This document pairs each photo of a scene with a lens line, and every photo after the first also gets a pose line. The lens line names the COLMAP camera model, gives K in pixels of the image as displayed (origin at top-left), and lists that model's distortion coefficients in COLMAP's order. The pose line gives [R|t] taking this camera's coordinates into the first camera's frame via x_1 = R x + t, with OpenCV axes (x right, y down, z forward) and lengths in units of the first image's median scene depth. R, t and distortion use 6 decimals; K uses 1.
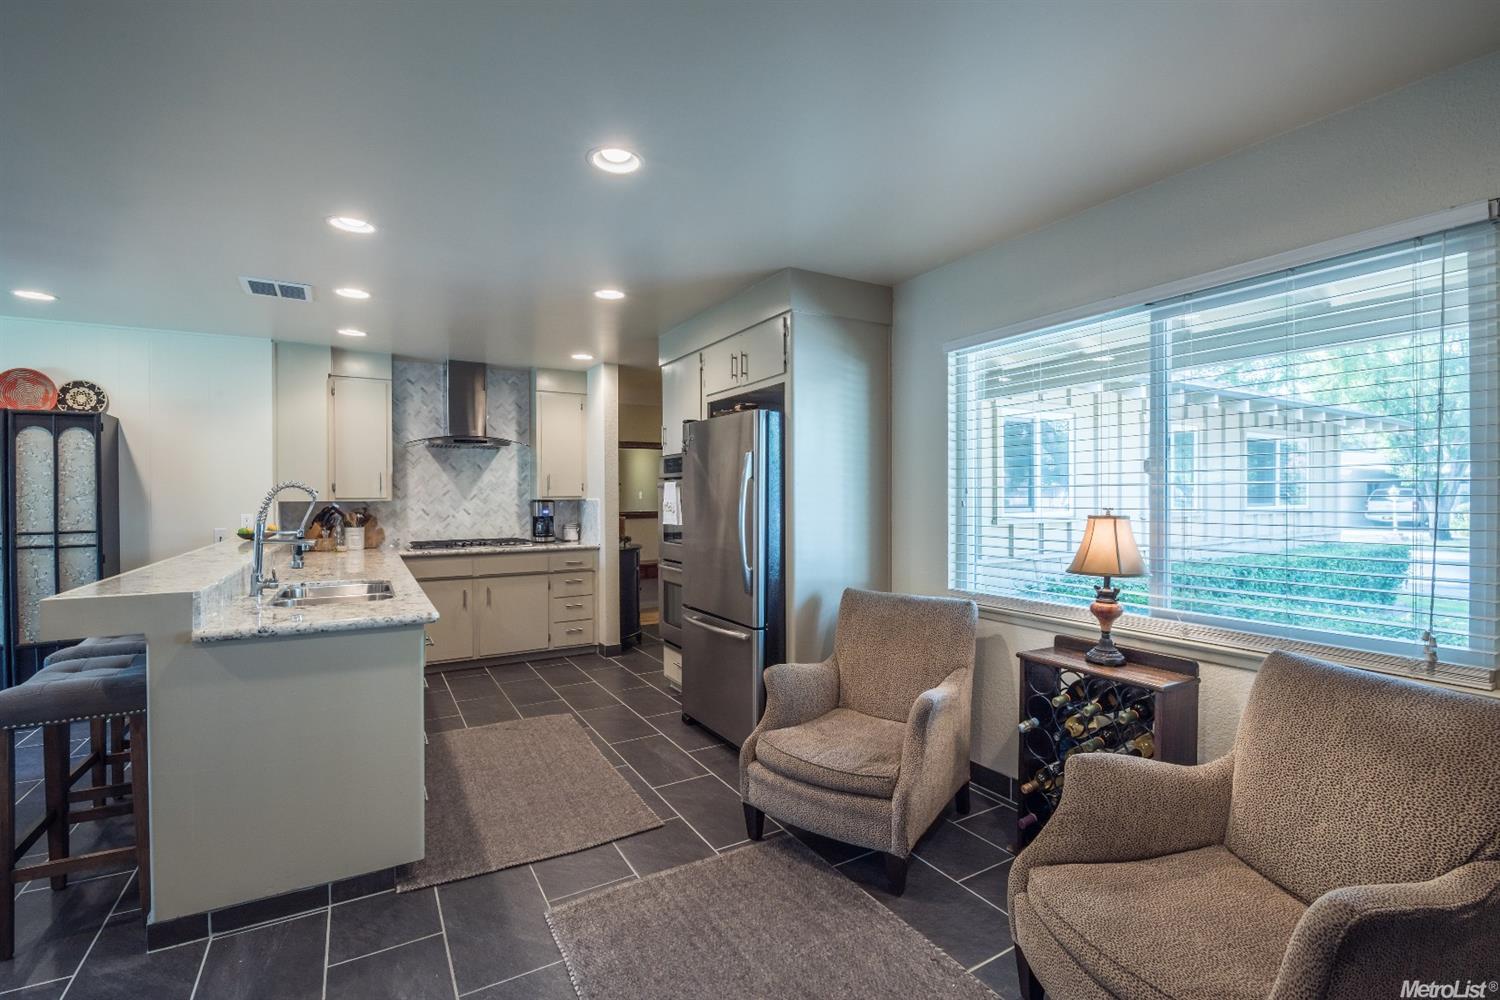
lens RADIAL K [[653.3, 0, 738.9], [0, 653.3, 496.2], [0, 0, 1]] dist [-0.008672, -0.006911]
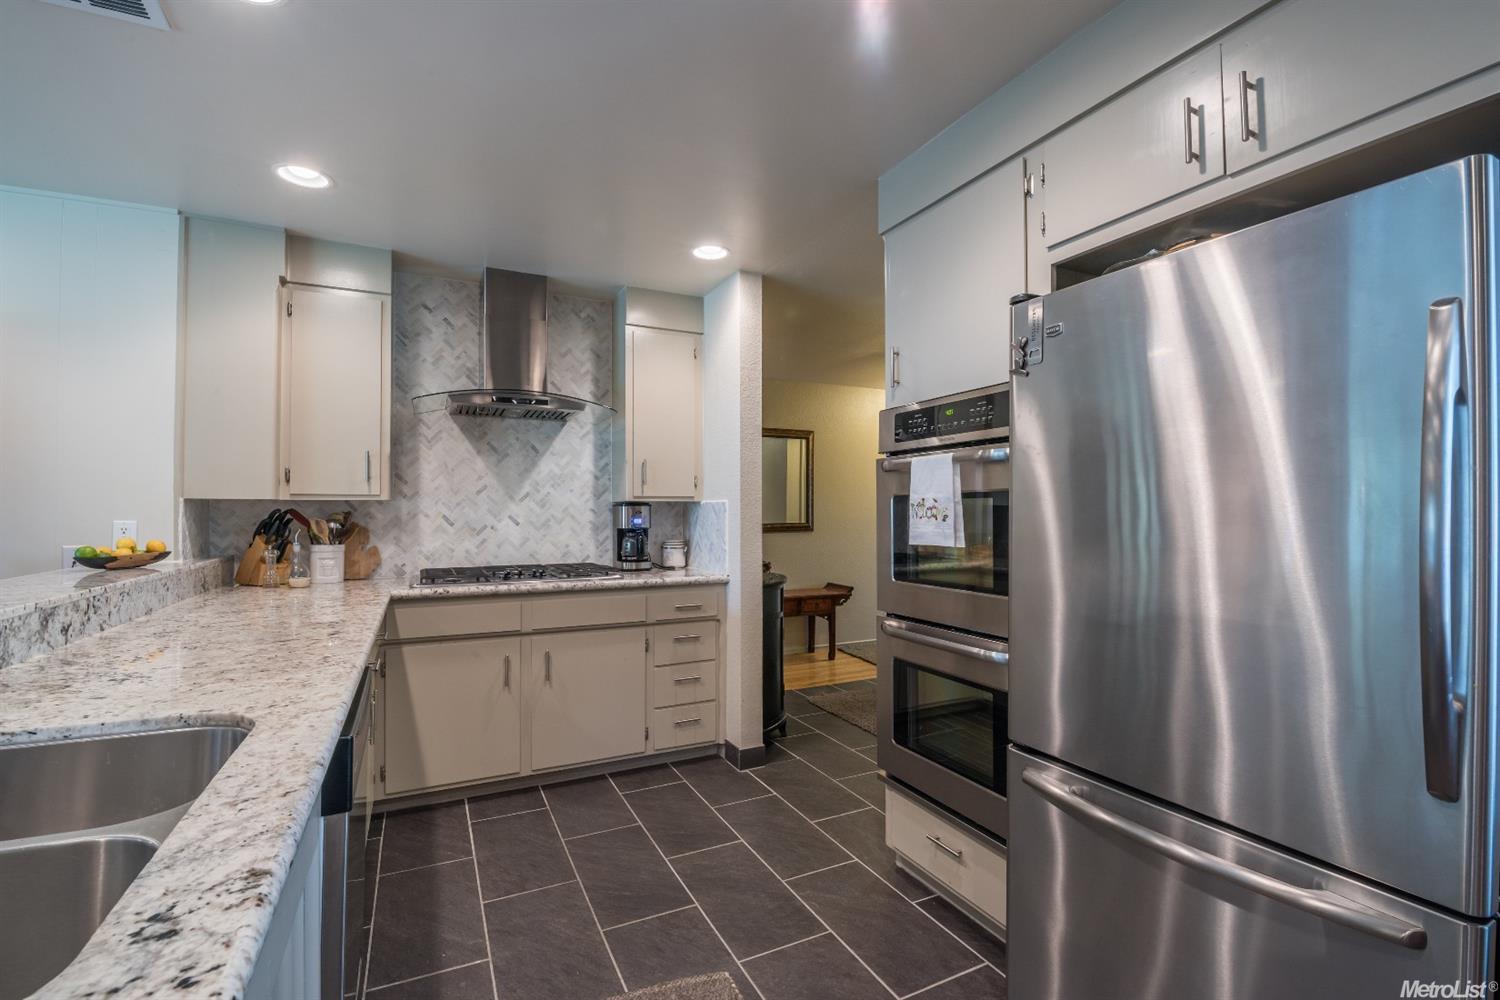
lens RADIAL K [[653.3, 0, 745.2], [0, 653.3, 502.8], [0, 0, 1]] dist [-0.008672, -0.006911]
pose [[0.997429, 0.005324, -0.071467, -0.168124], [-0.006164, 0.999915, -0.011532, 0.014395], [0.071400, 0.011943, 0.997376, 0.433863]]
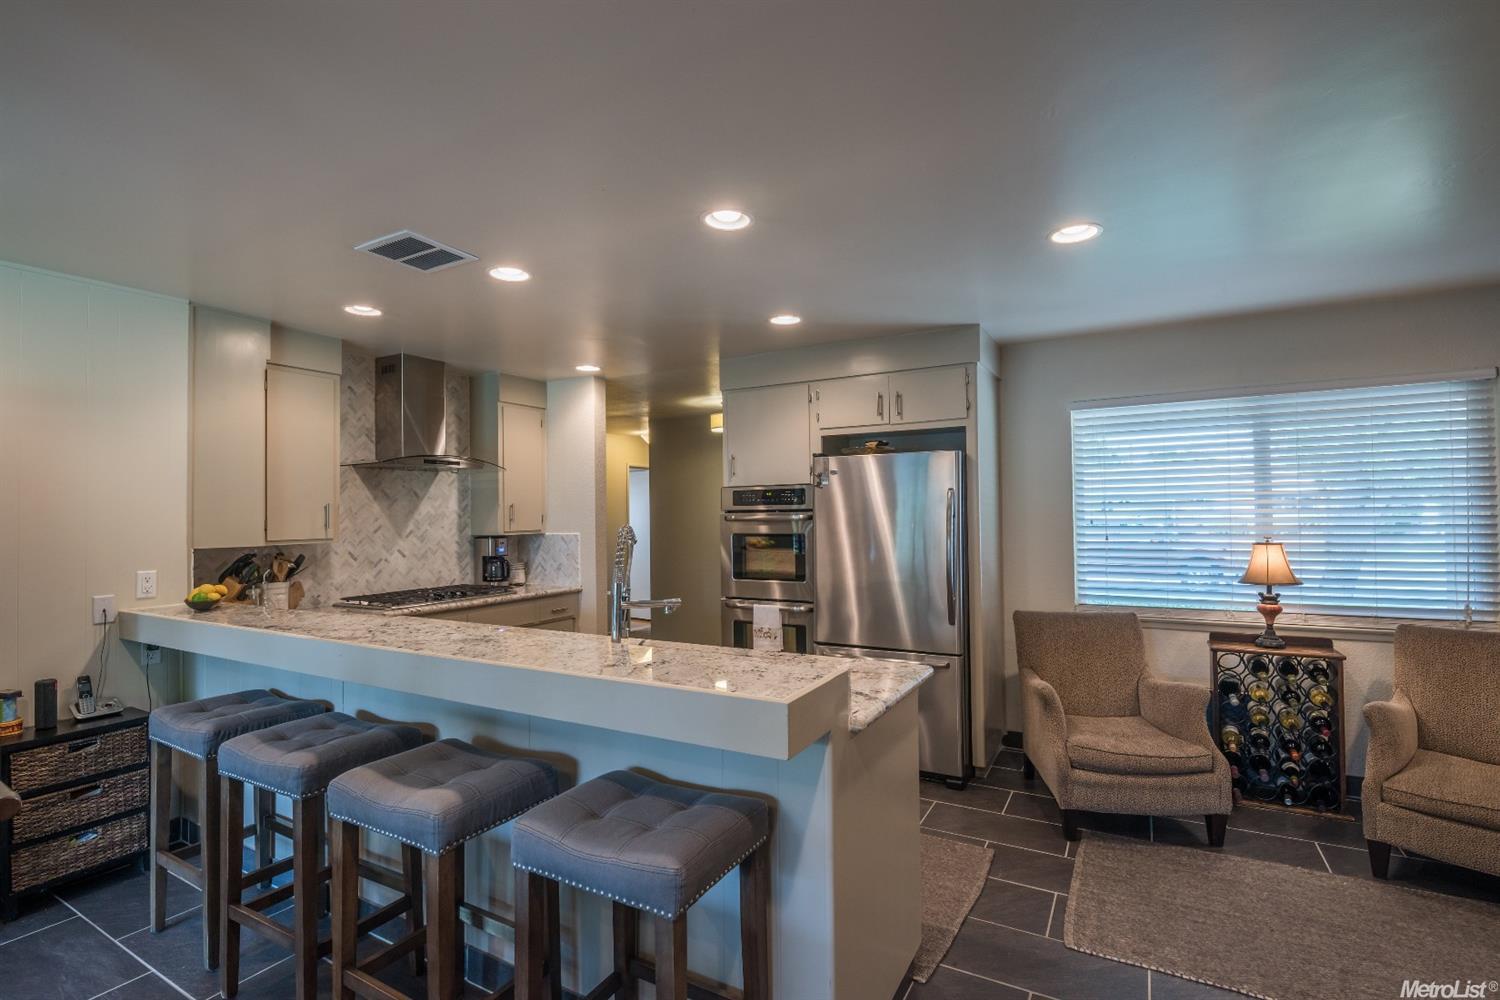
lens RADIAL K [[683.6, 0, 743.5], [0, 683.6, 503.1], [0, 0, 1]] dist [-0.017374, -0.000408]
pose [[0.868886, 0.002559, 0.495006, -0.512117], [0.009090, 0.999736, -0.021123, -0.015949], [-0.494929, 0.022853, 0.868633, 0.124487]]
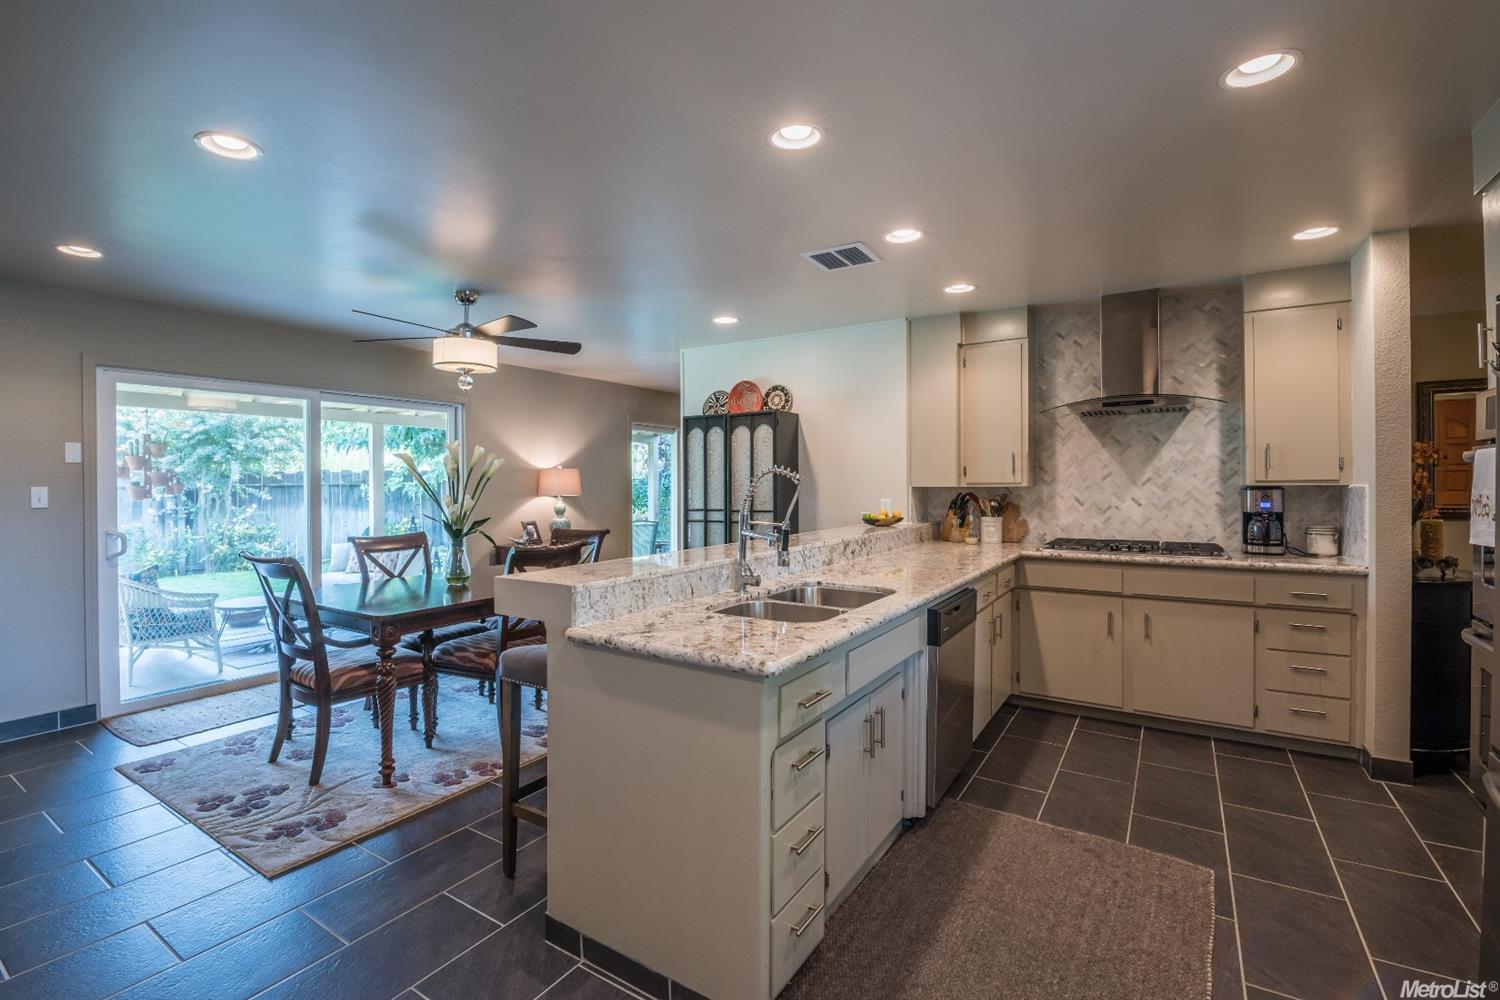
lens RADIAL K [[653.3, 0, 736.9], [0, 653.3, 488.8], [0, 0, 1]] dist [-0.008672, -0.006911]
pose [[0.445229, 0.011355, -0.895345, 0.036402], [0.003658, 0.999888, 0.014499, -0.002933], [0.895409, -0.009730, 0.445138, 0.308117]]
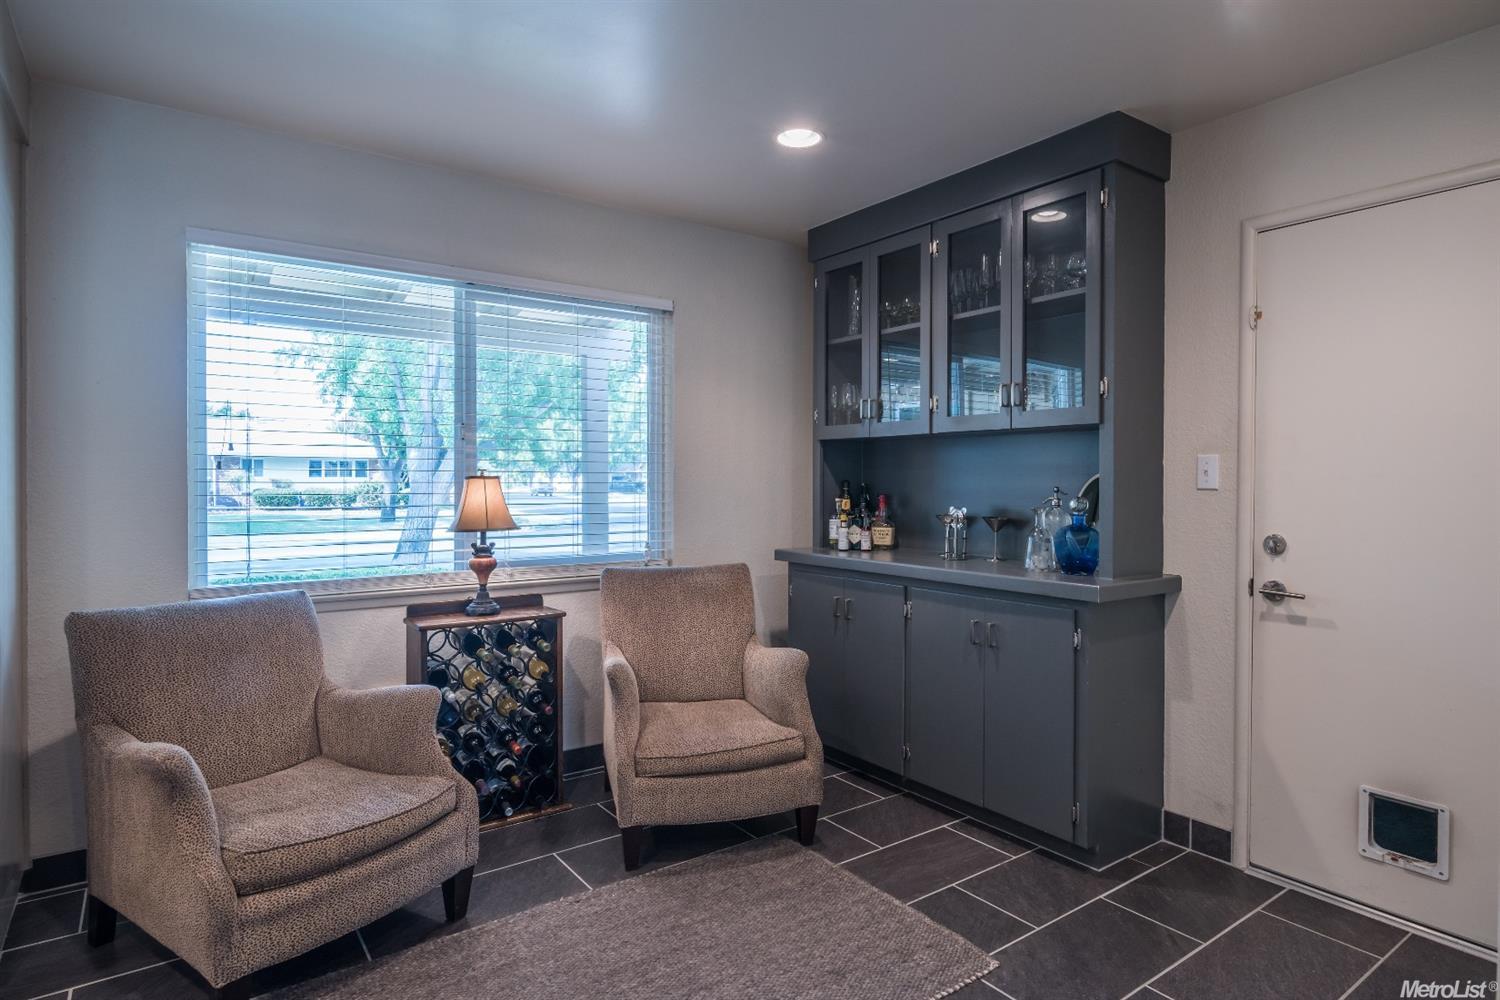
lens RADIAL K [[812.6, 0, 766.6], [0, 812.6, 490.4], [0, 0, 1]] dist [-0.012755, 0.001615]
pose [[-0.109888, -0.005984, 0.993926, -0.357414], [0.001484, 0.999980, 0.006185, 0.020021], [-0.993943, 0.002154, -0.109877, 0.301031]]
